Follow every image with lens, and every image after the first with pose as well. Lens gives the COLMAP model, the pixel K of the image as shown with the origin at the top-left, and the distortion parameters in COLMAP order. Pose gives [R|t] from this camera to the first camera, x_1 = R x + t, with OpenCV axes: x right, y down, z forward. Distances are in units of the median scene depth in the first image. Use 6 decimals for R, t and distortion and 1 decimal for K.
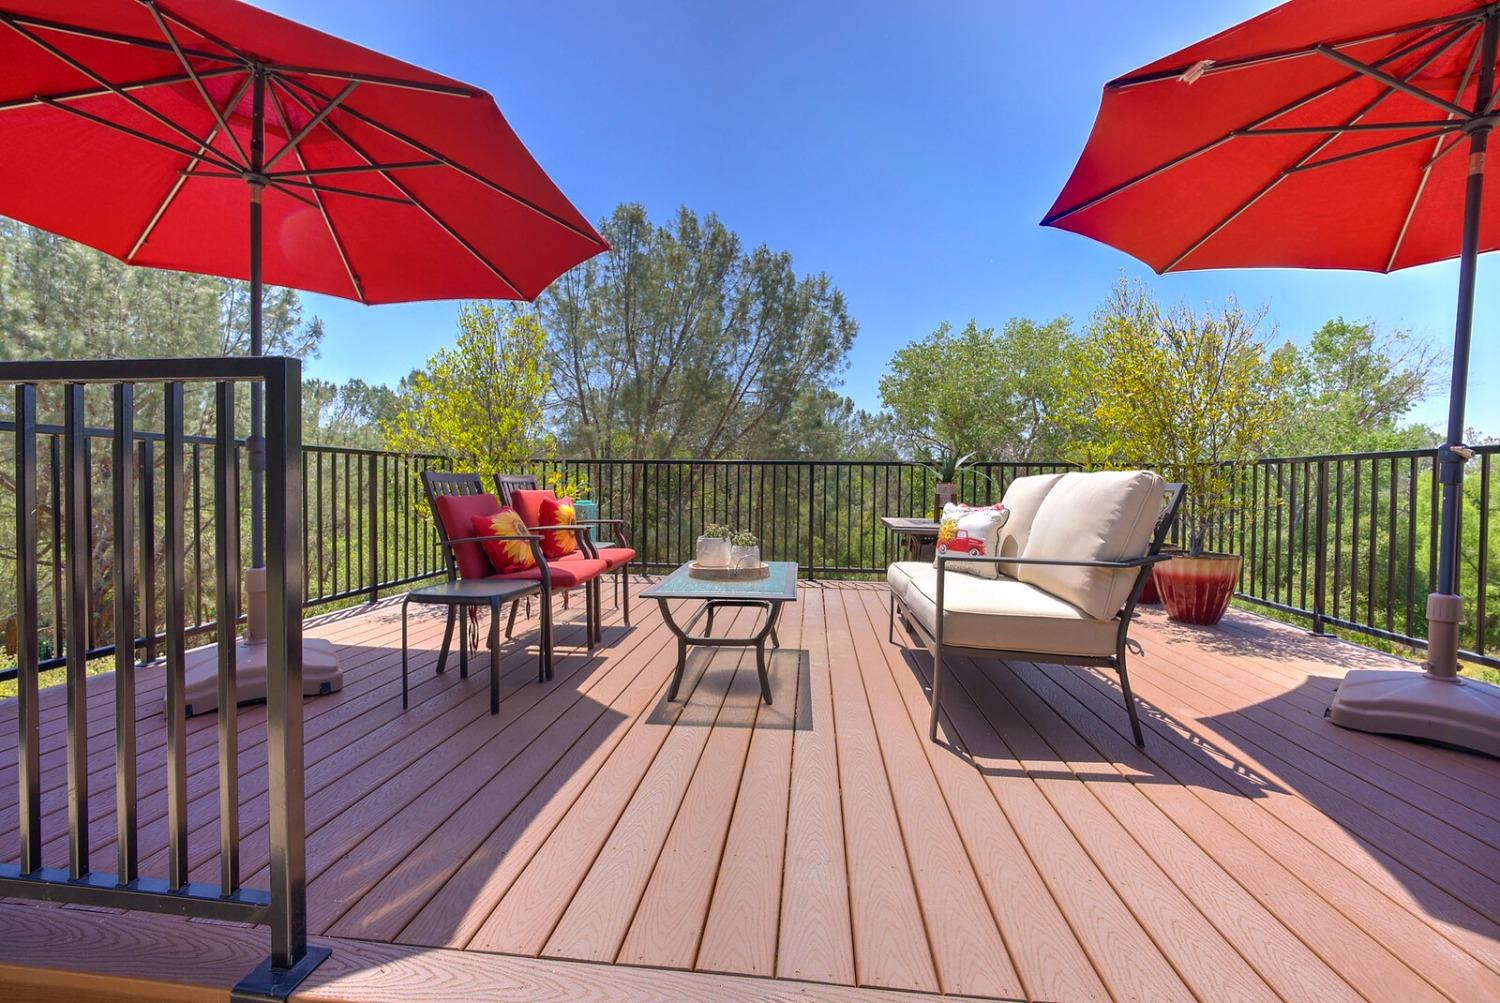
lens RADIAL K [[613.0, 0, 751.4], [0, 613.0, 494.7], [0, 0, 1]] dist [-0.007405, -0.002245]
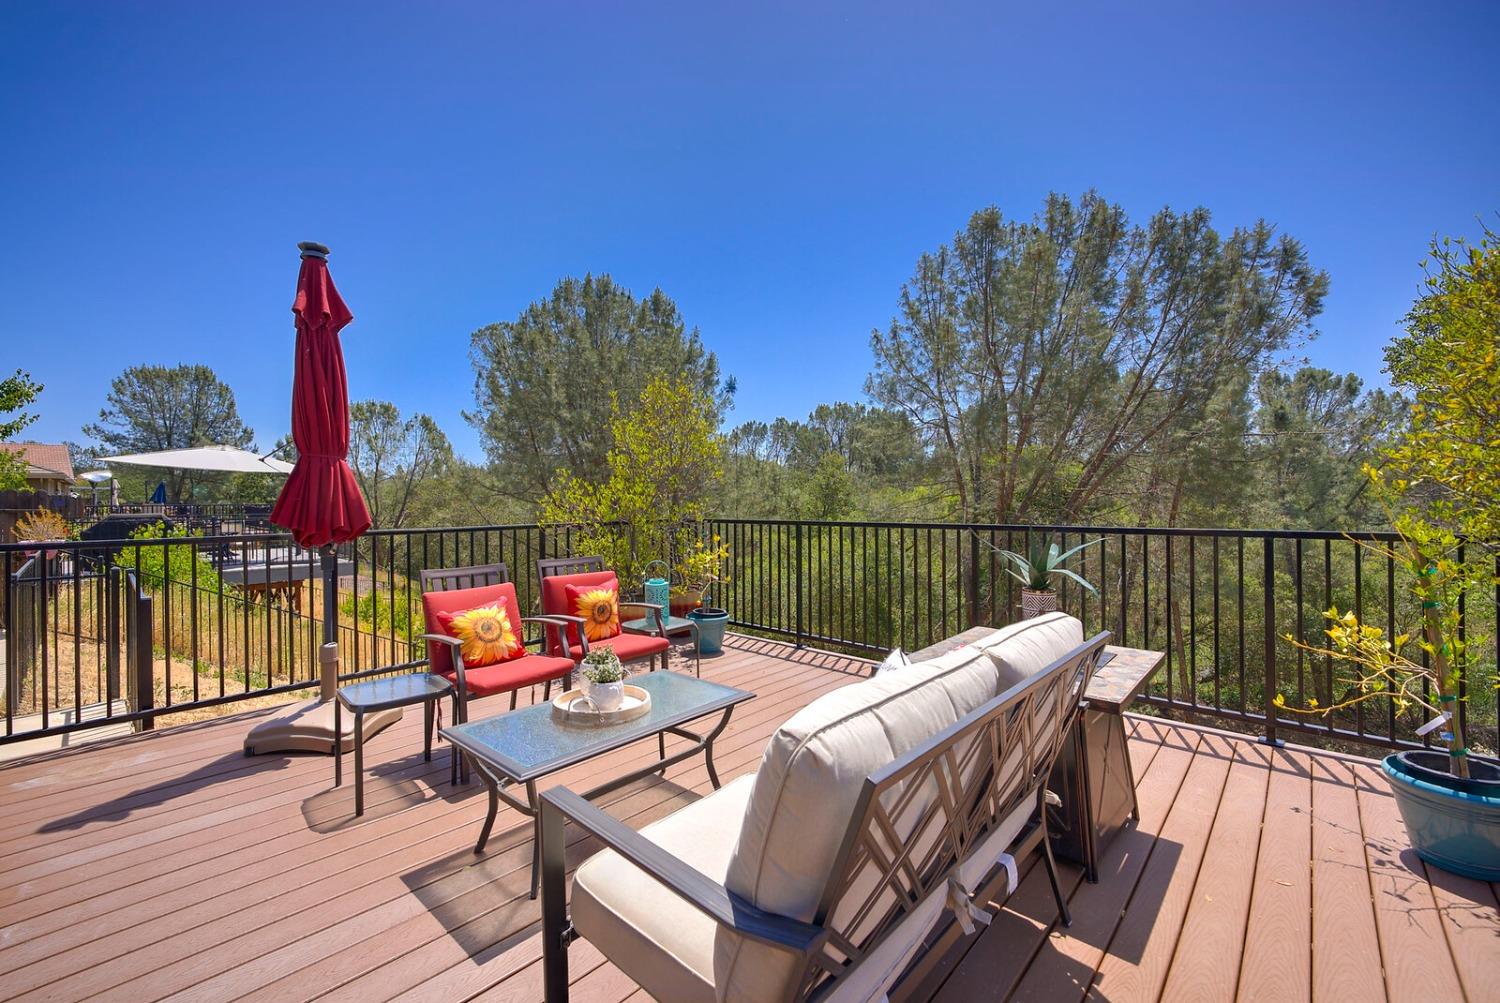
lens RADIAL K [[610.7, 0, 751.6], [0, 610.7, 496.5], [0, 0, 1]] dist [-0.010803, -0.000558]
pose [[0.797349, -0.022841, -0.603086, 0.062250], [0.009287, 0.999630, -0.025581, -0.013568], [0.603447, 0.014796, 0.797266, 0.043507]]
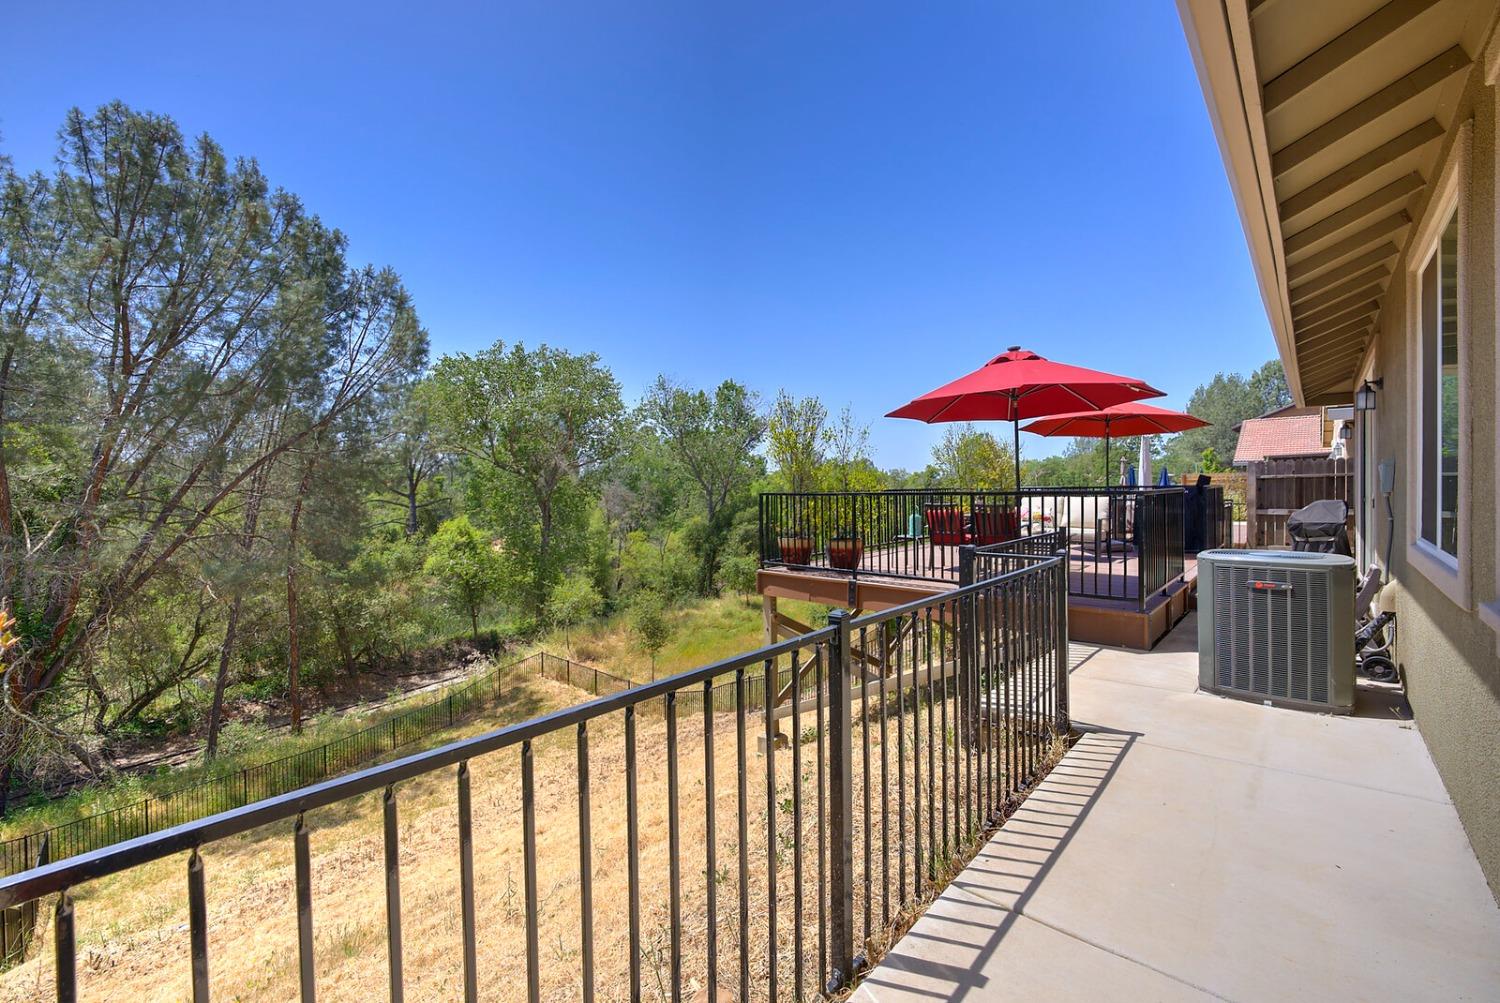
lens RADIAL K [[613.0, 0, 751.4], [0, 613.0, 494.7], [0, 0, 1]] dist [-0.007405, -0.002245]
pose [[0.600546, -0.030029, 0.799026, -0.317249], [0.036146, 0.999293, 0.010389, -0.014379], [-0.798773, 0.022643, 0.601207, 0.031760]]
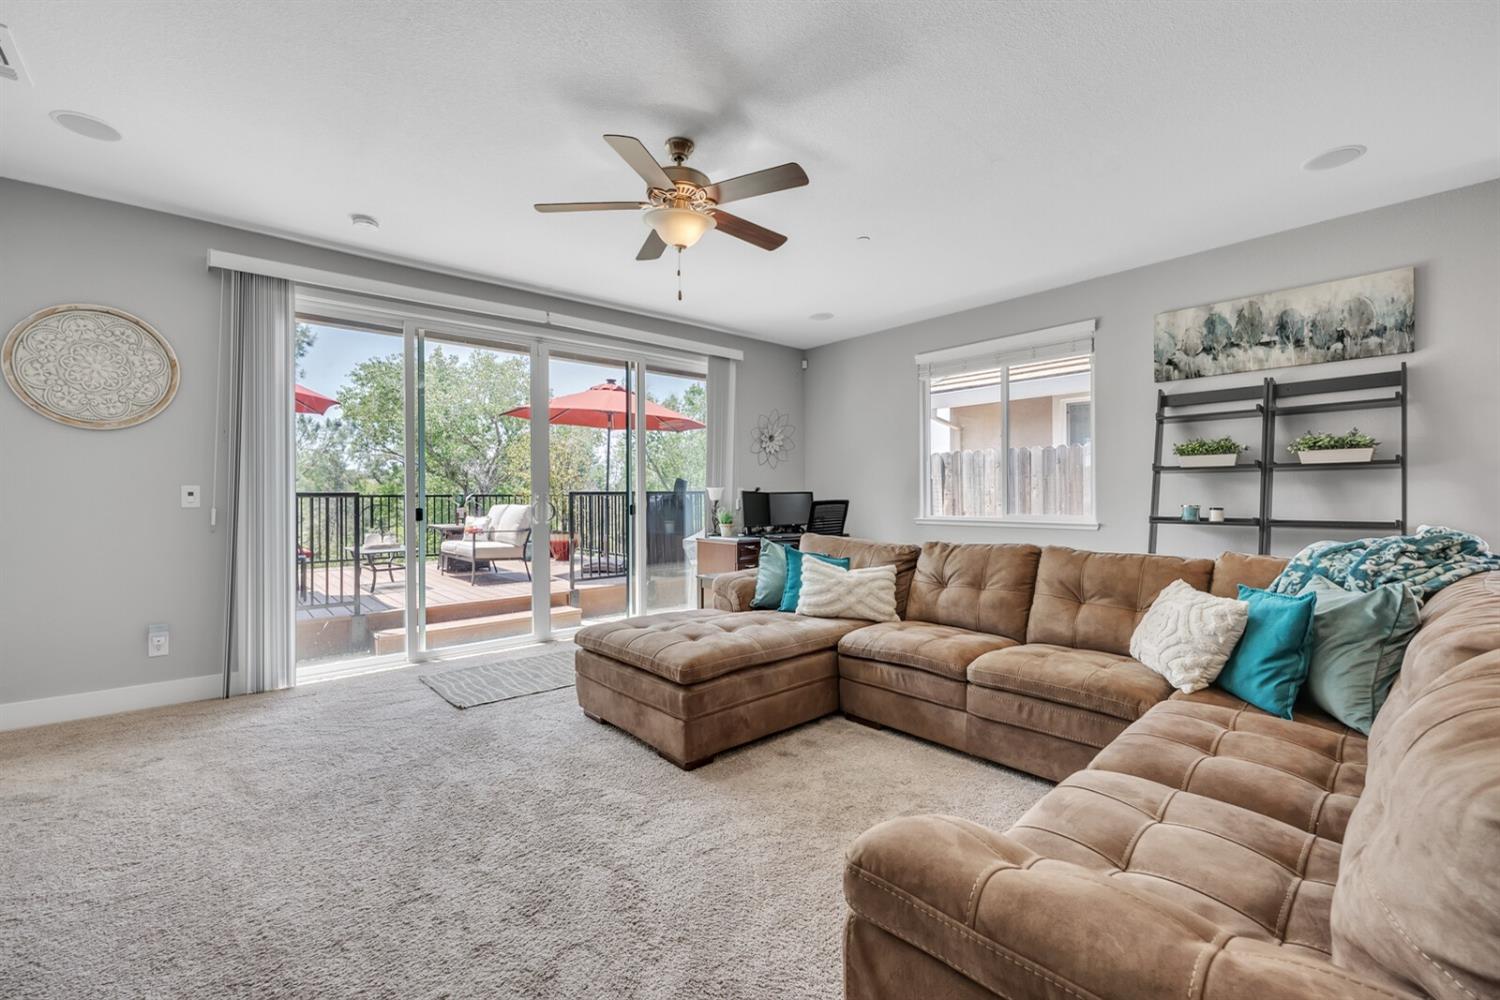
lens RADIAL K [[623.0, 0, 753.7], [0, 623.0, 496.2], [0, 0, 1]] dist [0.002127, -0.000185]
pose [[0.681095, -0.014817, 0.732045, -0.083446], [0.025826, 0.999659, -0.003795, -0.003132], [-0.731739, 0.021491, 0.681246, -0.179693]]
